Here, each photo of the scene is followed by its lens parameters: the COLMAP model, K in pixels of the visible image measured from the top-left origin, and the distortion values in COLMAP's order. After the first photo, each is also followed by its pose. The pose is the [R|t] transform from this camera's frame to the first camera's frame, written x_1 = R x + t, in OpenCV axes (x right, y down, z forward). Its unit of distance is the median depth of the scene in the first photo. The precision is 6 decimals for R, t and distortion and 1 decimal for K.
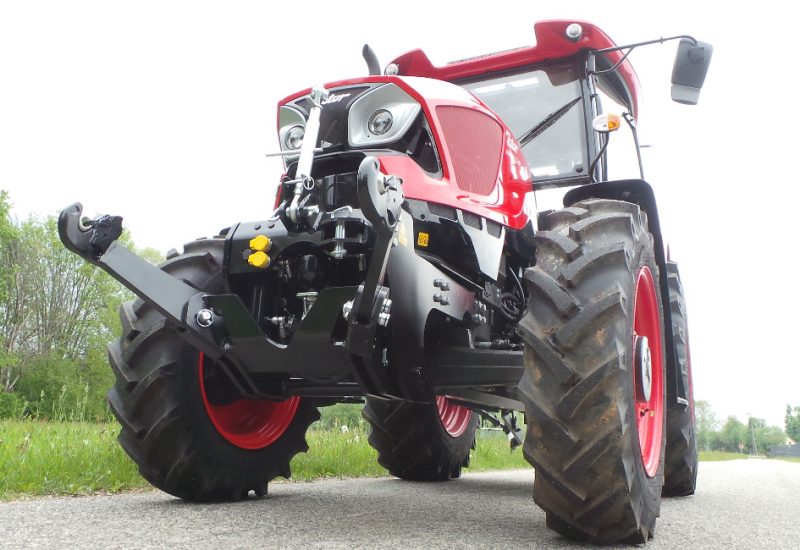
lens RADIAL K [[682.5, 0, 398.9], [0, 682.5, 276.6], [0, 0, 1]] dist [0.007067, -0.001380]
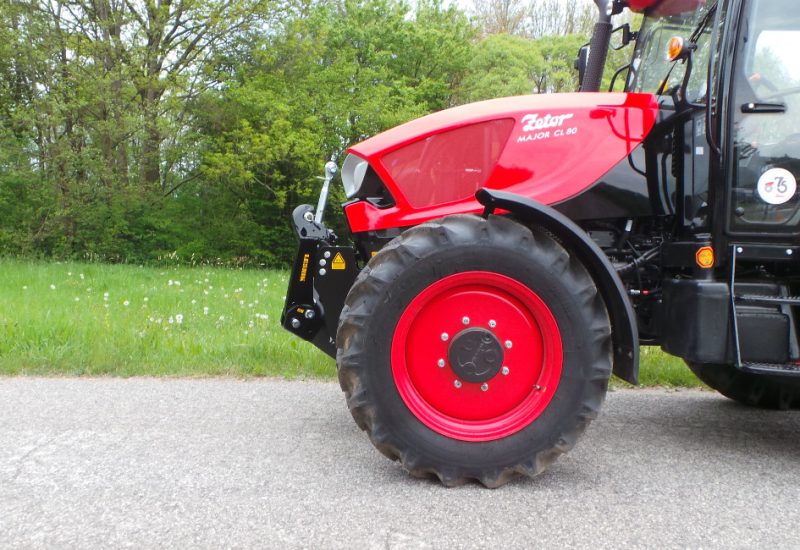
lens RADIAL K [[682.5, 0, 400.5], [0, 682.5, 276.5], [0, 0, 1]] dist [0.007067, -0.001380]
pose [[0.449441, 0.004007, -0.893301, 1.314512], [0.196878, 0.974957, 0.103427, -0.146436], [0.871345, -0.222355, 0.437397, 0.367048]]
